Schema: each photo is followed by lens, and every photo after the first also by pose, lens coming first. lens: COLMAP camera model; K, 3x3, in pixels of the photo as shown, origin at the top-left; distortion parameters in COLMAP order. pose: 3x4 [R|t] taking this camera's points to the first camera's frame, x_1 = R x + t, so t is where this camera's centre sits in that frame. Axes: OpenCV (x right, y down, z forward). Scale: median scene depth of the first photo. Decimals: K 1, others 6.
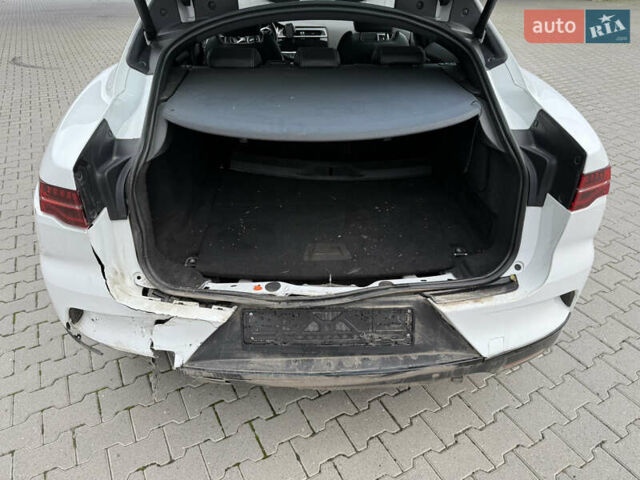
lens RADIAL K [[462.7, 0, 320.0], [0, 462.7, 240.0], [0, 0, 1]] dist [-0.008379, 0.002849]
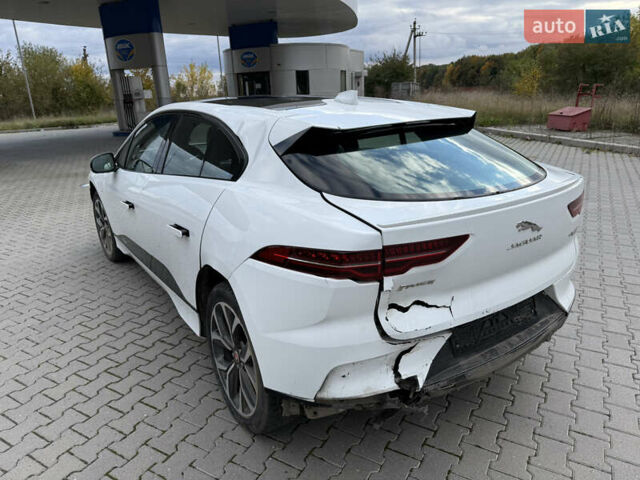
lens RADIAL K [[454.8, 0, 317.5], [0, 454.8, 236.5], [0, 0, 1]] dist [0.050765, -0.069423]
pose [[0.854798, -0.189327, 0.483193, -1.036150], [0.306330, 0.935644, -0.175308, 0.025659], [-0.418906, 0.297870, 0.857783, -0.054055]]
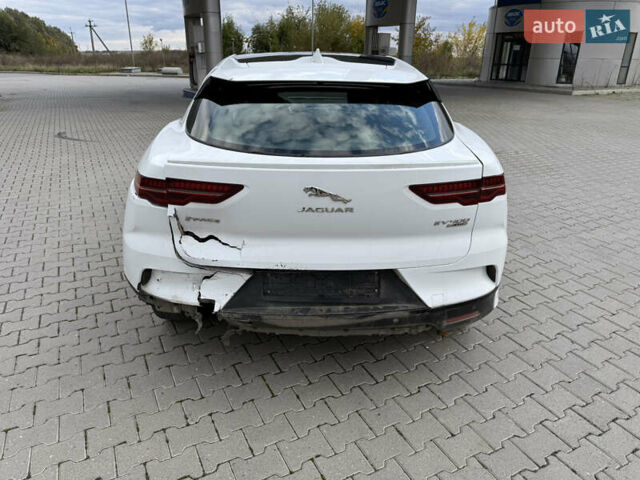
lens RADIAL K [[454.8, 0, 317.5], [0, 454.8, 236.5], [0, 0, 1]] dist [0.050765, -0.069423]
pose [[0.999693, 0.017827, -0.017182, 0.026080], [-0.020589, 0.983994, -0.177007, 0.281905], [0.013752, 0.177307, 0.984060, -0.420256]]
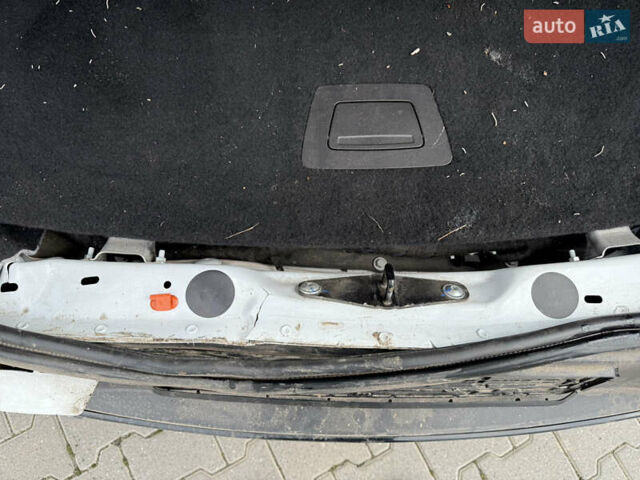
lens RADIAL K [[454.8, 0, 317.5], [0, 454.8, 236.5], [0, 0, 1]] dist [0.050765, -0.069423]
pose [[0.999453, 0.024118, 0.022612, -0.033760], [-0.033059, 0.722820, 0.690245, -0.148806], [0.000303, -0.690615, 0.723222, 0.770201]]
